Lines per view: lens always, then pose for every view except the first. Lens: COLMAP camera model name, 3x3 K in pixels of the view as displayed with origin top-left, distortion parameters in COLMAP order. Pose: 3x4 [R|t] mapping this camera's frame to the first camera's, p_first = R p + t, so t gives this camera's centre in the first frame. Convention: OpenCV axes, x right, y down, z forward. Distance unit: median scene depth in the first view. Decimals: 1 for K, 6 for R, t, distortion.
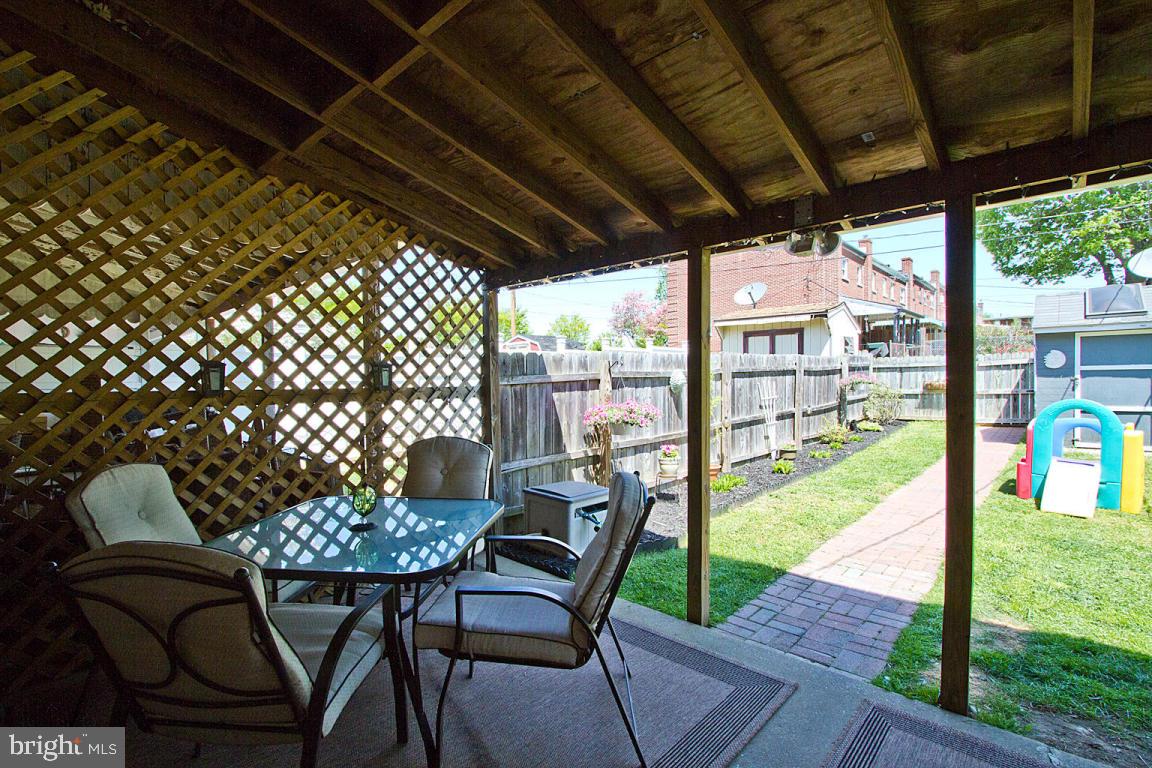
lens RADIAL K [[527.6, 0, 579.0], [0, 527.6, 391.5], [0, 0, 1]] dist [-0.016659, 0.001393]
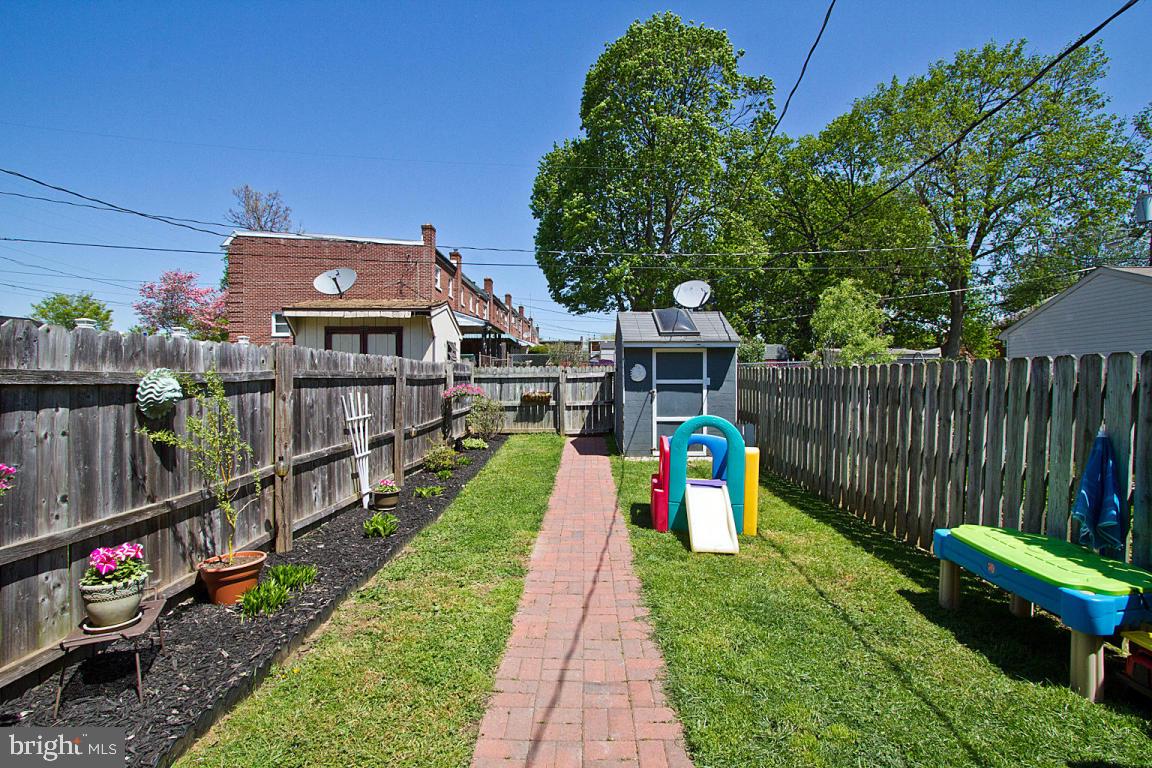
lens RADIAL K [[527.6, 0, 571.8], [0, 527.6, 389.7], [0, 0, 1]] dist [-0.016659, 0.001393]
pose [[0.744843, 0.008444, 0.667187, 0.161475], [0.006159, 0.999790, -0.019530, -0.012867], [-0.667212, 0.018656, 0.744635, 0.446346]]
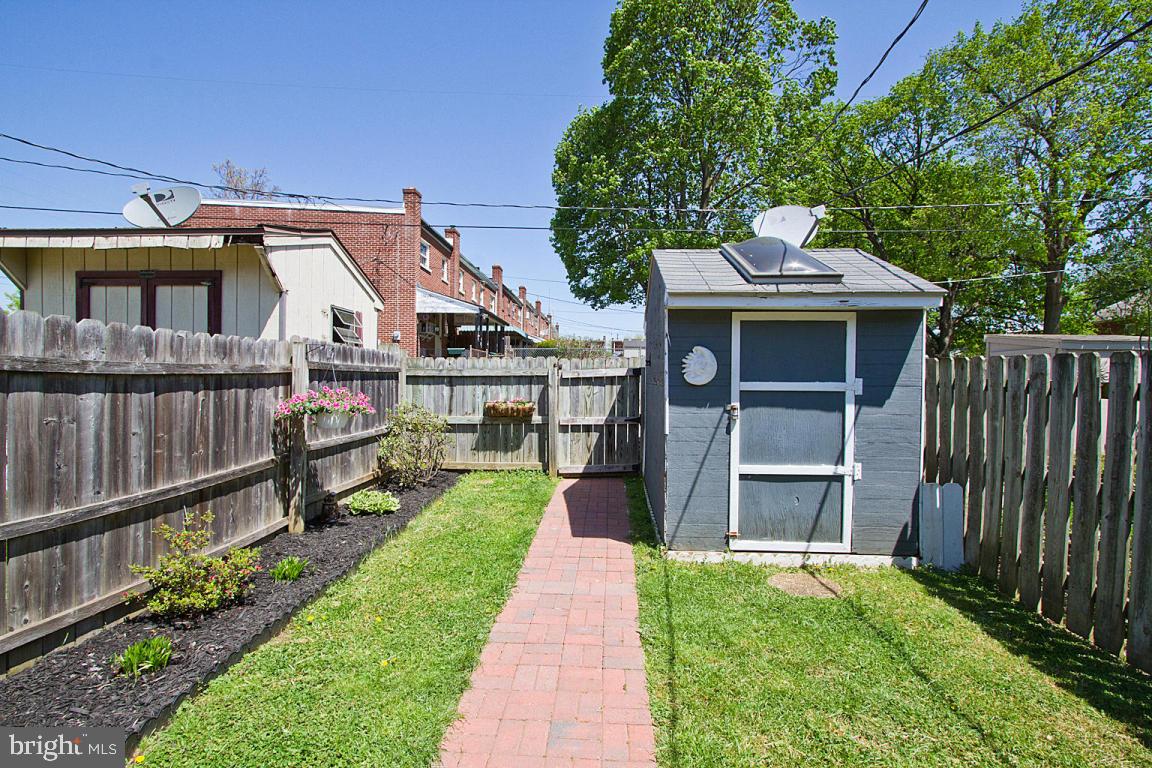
lens RADIAL K [[527.6, 0, 563.9], [0, 527.6, 394.8], [0, 0, 1]] dist [-0.016659, 0.001393]
pose [[0.783675, 0.012912, 0.621037, 0.776287], [-0.006016, 0.999895, -0.013197, -0.043032], [-0.621142, 0.006606, 0.783670, 1.043505]]
